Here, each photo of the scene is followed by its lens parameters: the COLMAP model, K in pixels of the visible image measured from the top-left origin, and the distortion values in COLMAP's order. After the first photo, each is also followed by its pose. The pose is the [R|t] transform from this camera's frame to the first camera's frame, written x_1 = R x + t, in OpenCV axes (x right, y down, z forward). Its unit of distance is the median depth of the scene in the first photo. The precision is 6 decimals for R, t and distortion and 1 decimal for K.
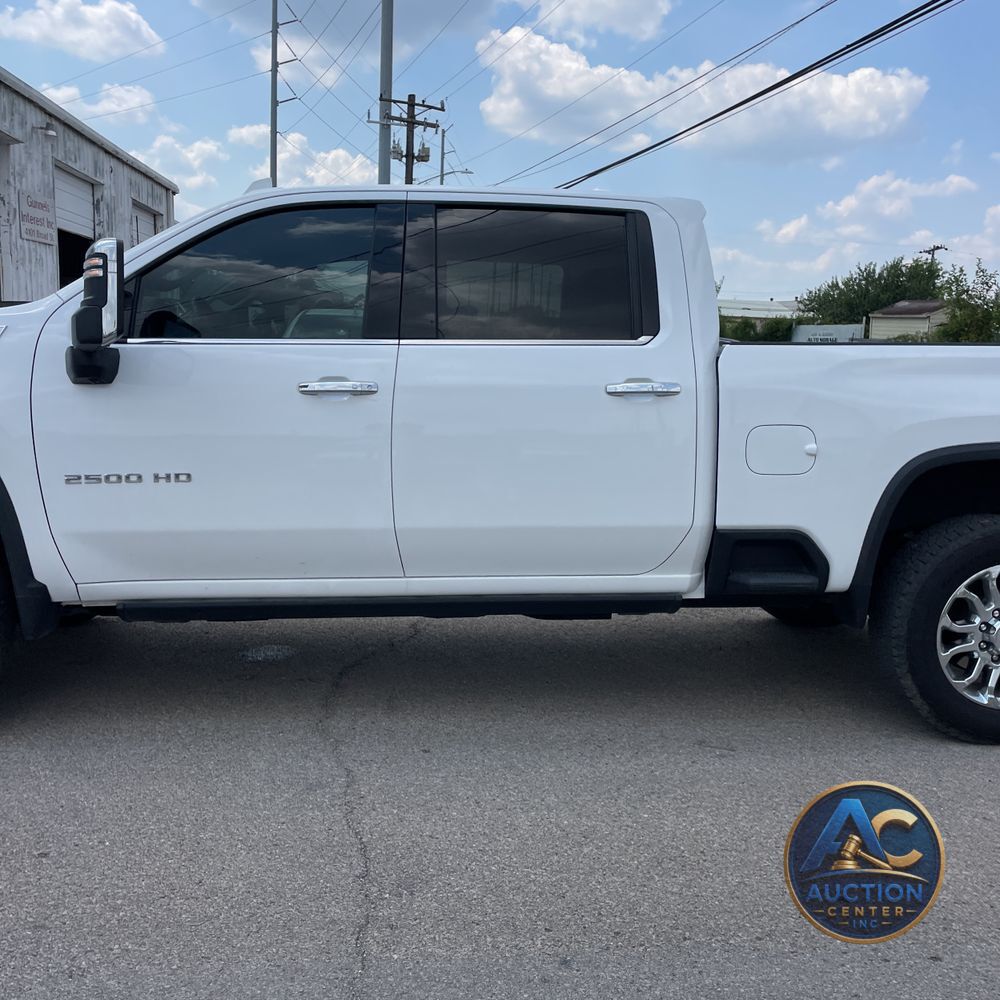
lens RADIAL K [[1009.3, 0, 496.1], [0, 1009.3, 482.4], [0, 0, 1]] dist [0.072465, -0.104667]
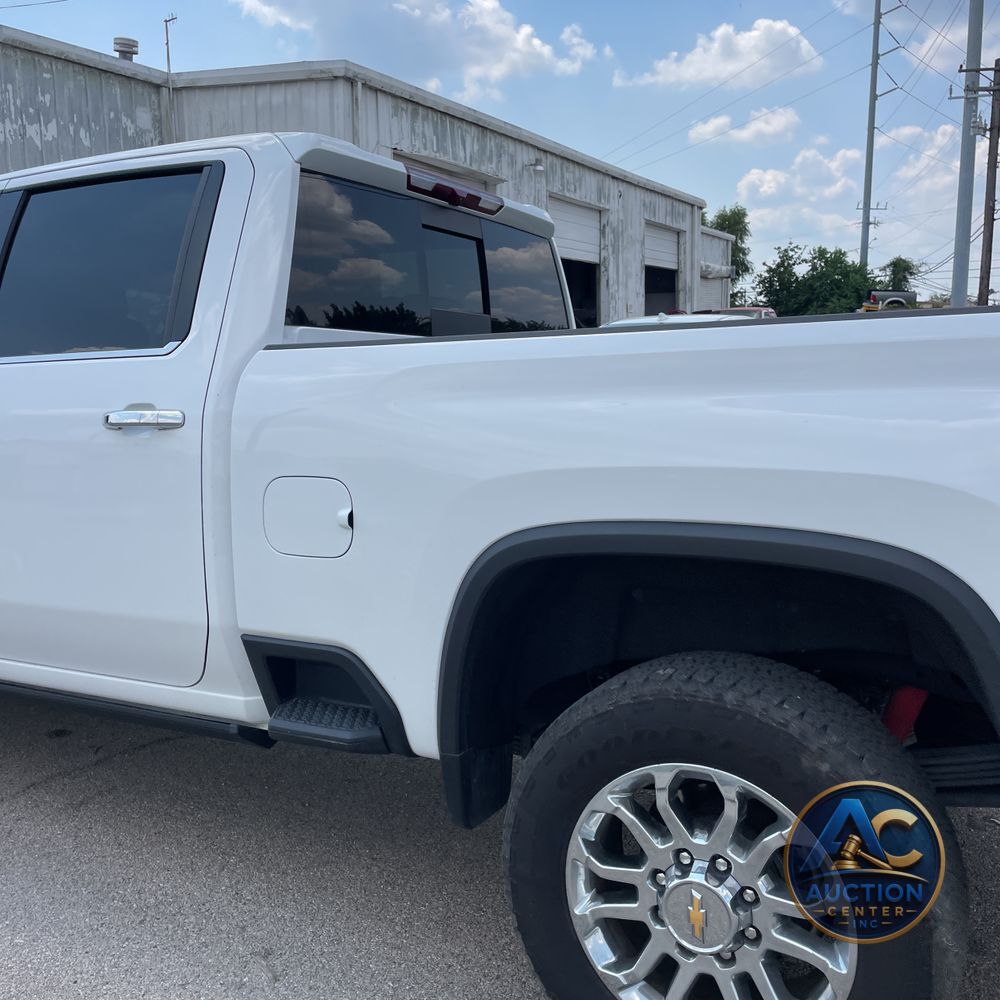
lens RADIAL K [[1009.3, 0, 496.1], [0, 1009.3, 482.4], [0, 0, 1]] dist [0.072465, -0.104667]
pose [[0.829344, 0.025672, -0.558148, 0.105942], [-0.031748, 0.999495, -0.001202, -0.008266], [0.557835, 0.018717, 0.829741, 0.080530]]
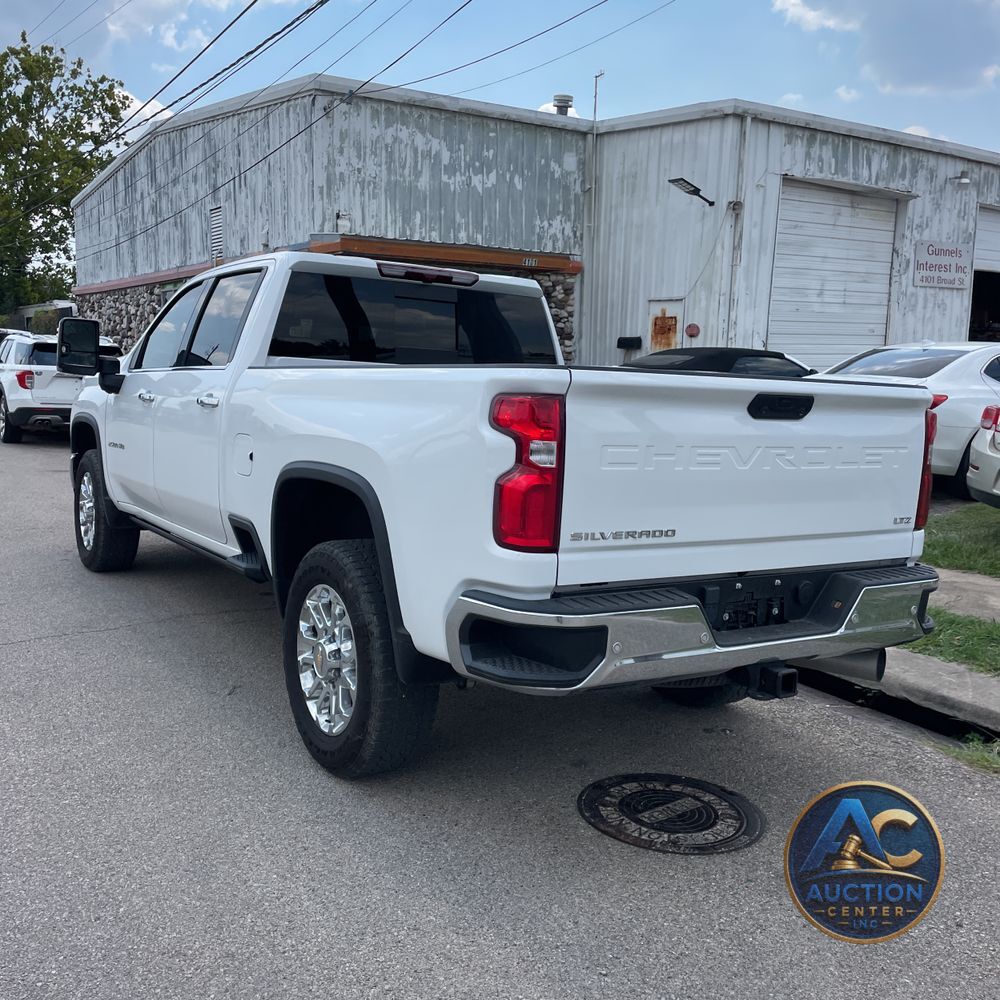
lens RADIAL K [[1009.3, 0, 496.1], [0, 1009.3, 482.4], [0, 0, 1]] dist [0.072465, -0.104667]
pose [[0.471438, 0.082945, -0.877990, 0.222455], [-0.121017, 0.992234, 0.028757, -0.010474], [0.873556, 0.092695, 0.477815, 0.101421]]
